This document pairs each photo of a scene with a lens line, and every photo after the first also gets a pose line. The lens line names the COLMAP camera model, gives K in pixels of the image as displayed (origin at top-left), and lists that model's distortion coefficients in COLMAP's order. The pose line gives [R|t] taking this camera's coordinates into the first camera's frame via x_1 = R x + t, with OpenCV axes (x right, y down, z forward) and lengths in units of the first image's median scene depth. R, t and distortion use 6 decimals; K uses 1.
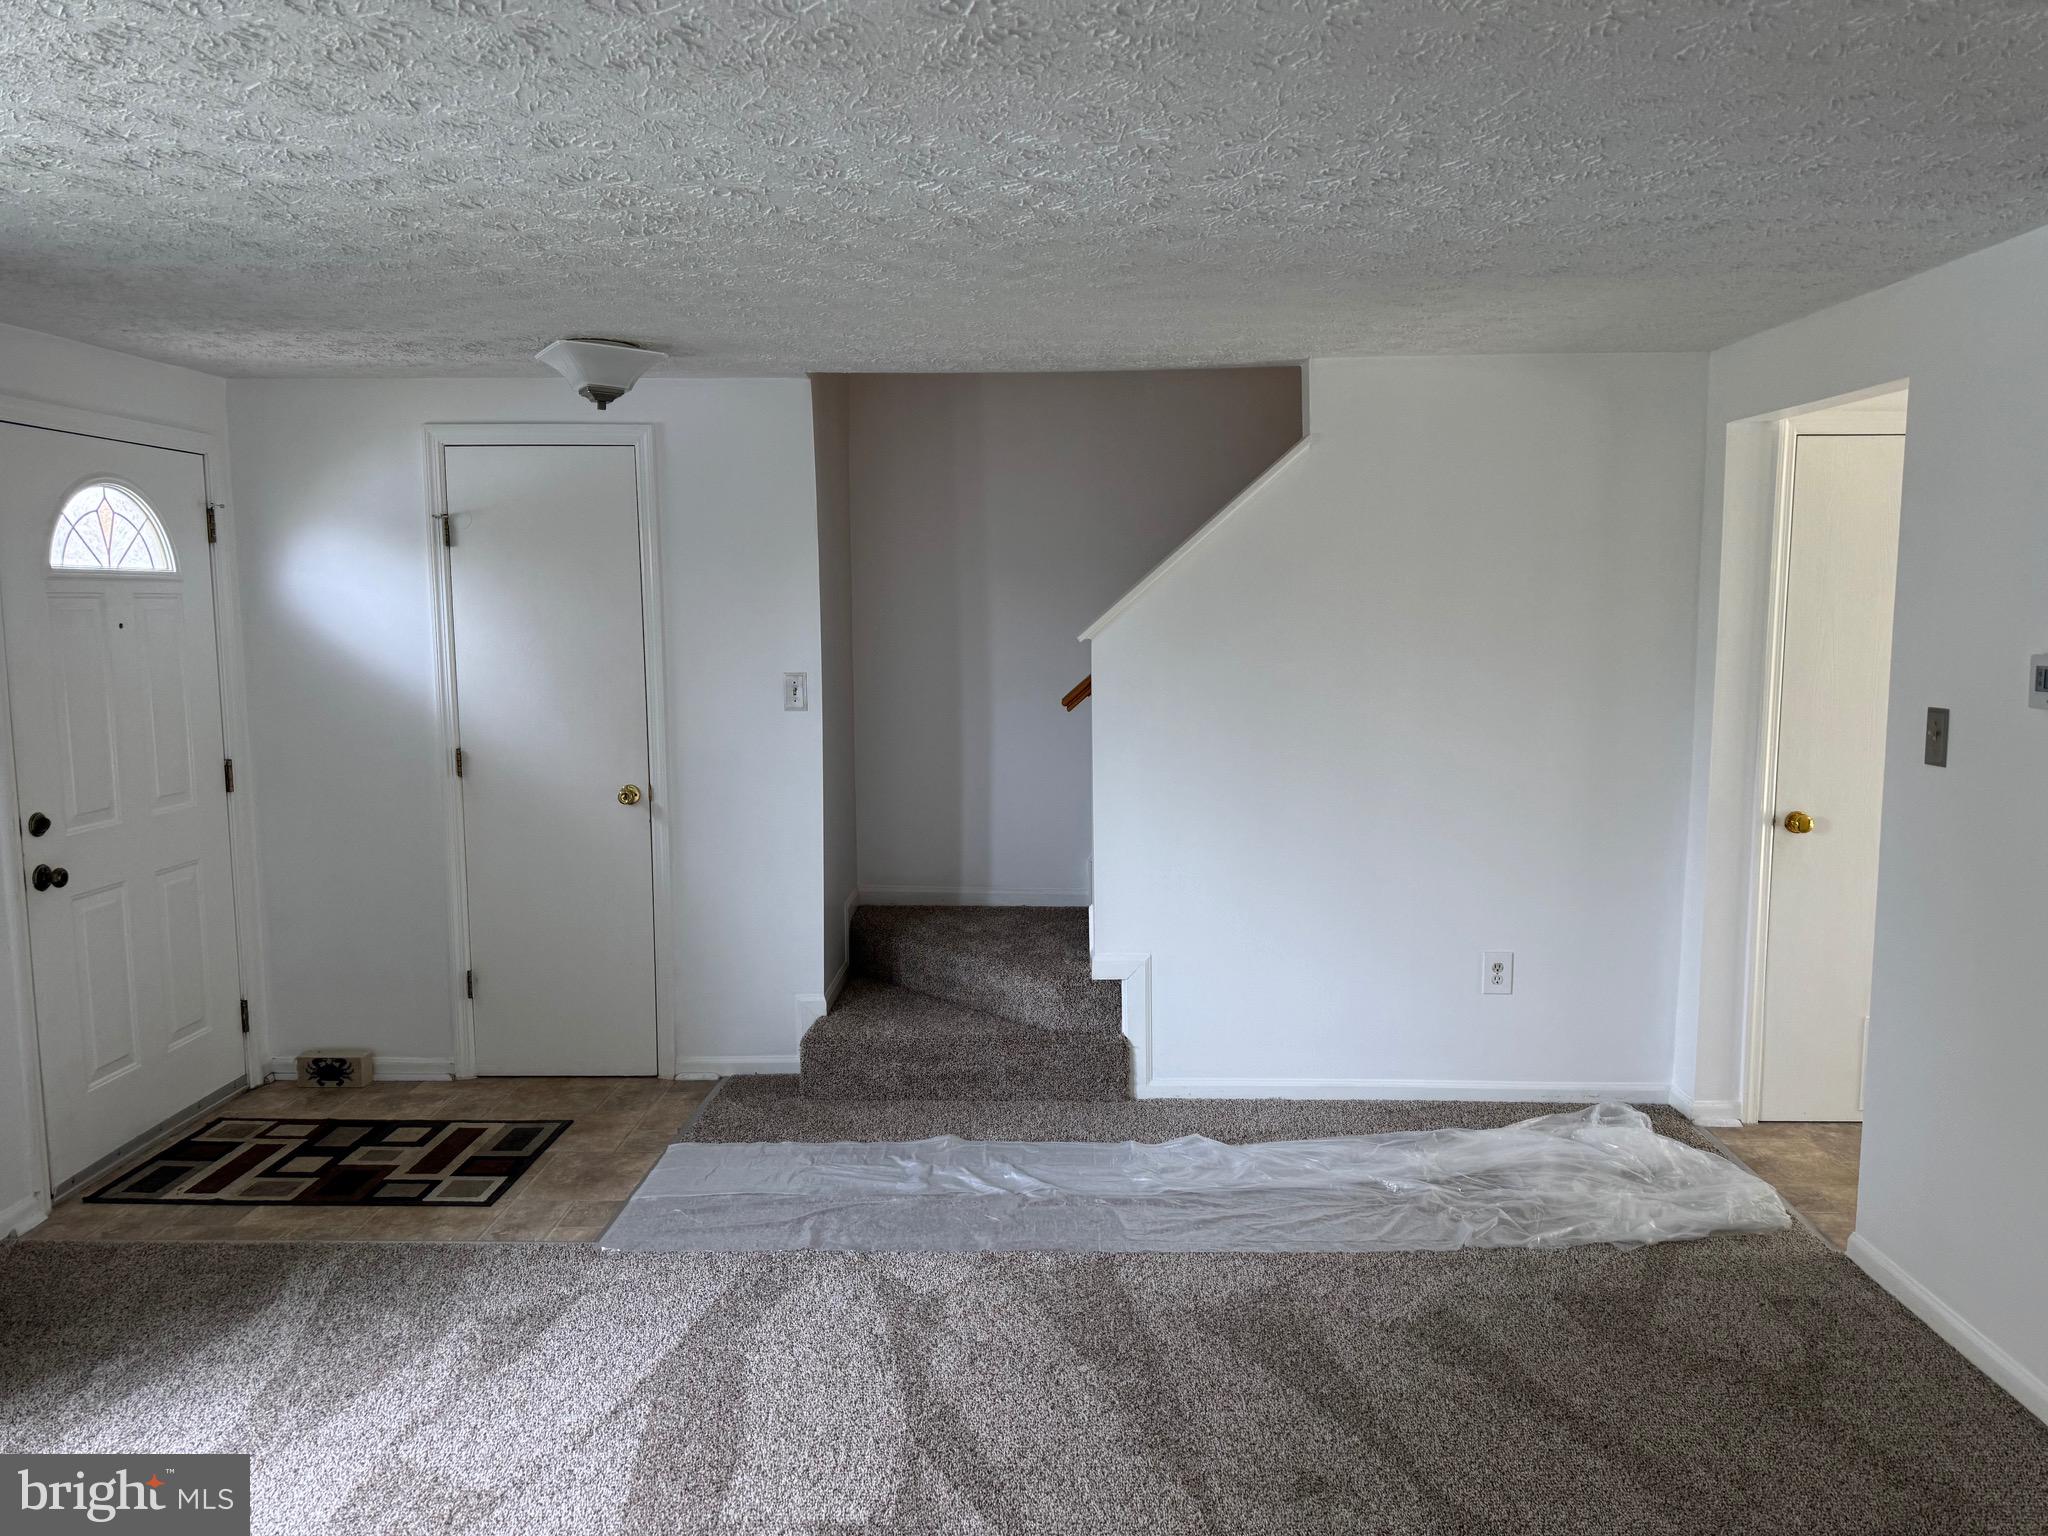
lens RADIAL K [[1423.6, 0, 1024.6], [0, 1423.6, 754.7], [0, 0, 1]] dist [0.050336, -0.051366]
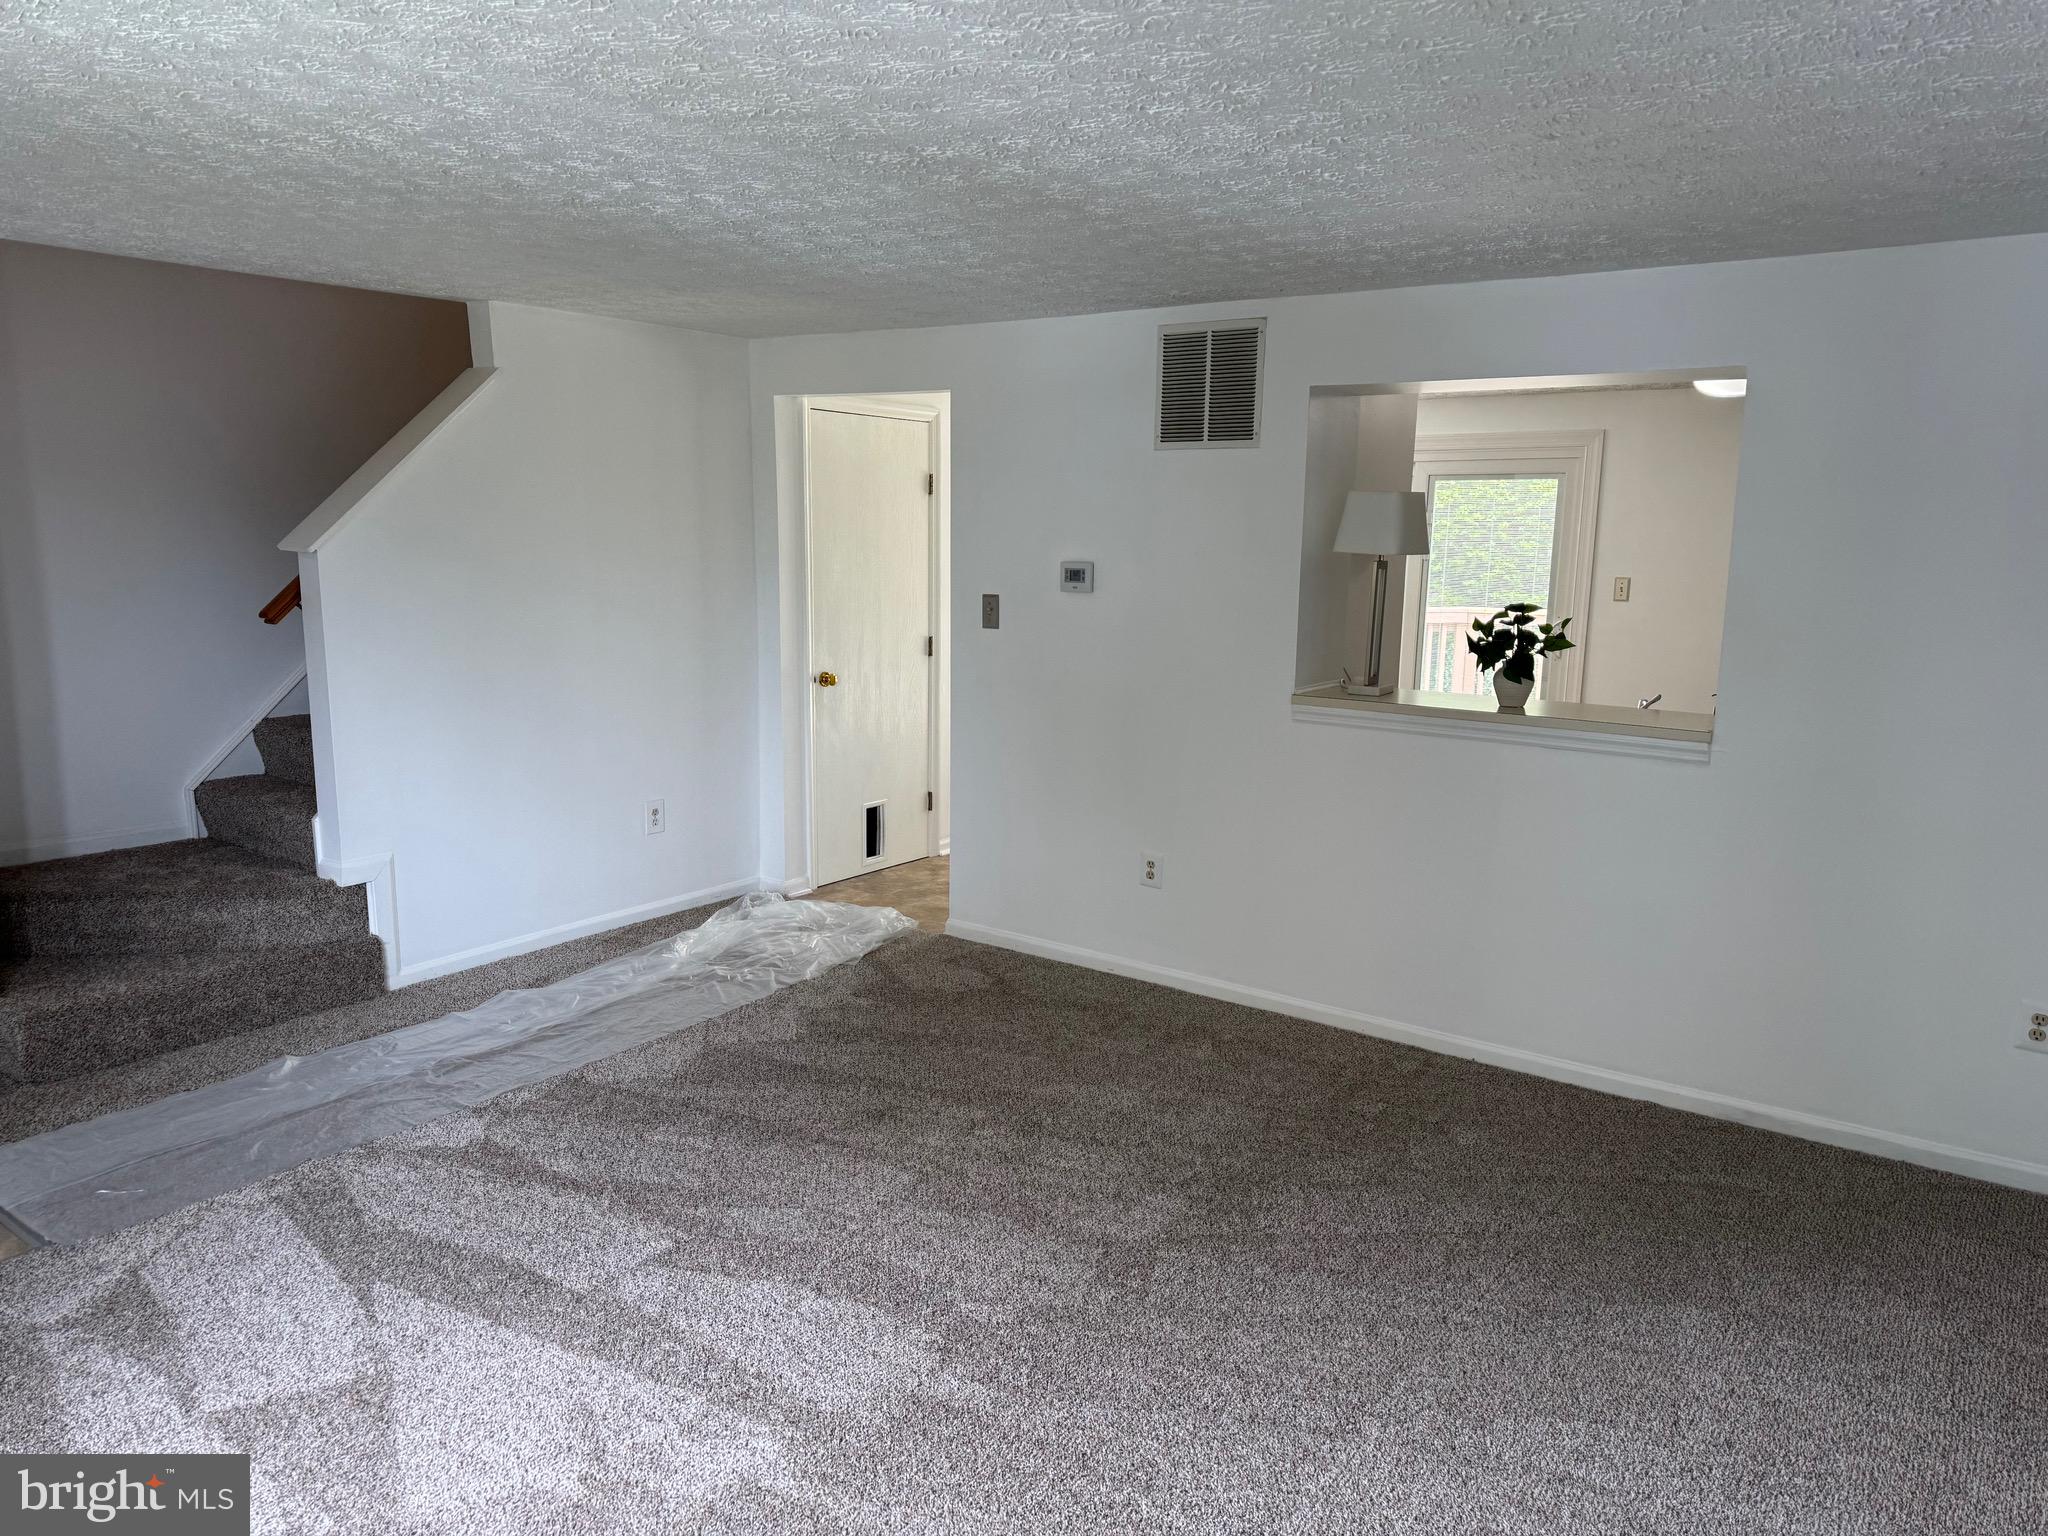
lens RADIAL K [[1423.6, 0, 1035.9], [0, 1423.6, 768.4], [0, 0, 1]] dist [0.050336, -0.051366]
pose [[0.564034, -0.128910, 0.815628, -0.558742], [0.069590, 0.991646, 0.108606, -0.005480], [-0.822814, -0.004497, 0.568293, -0.000885]]
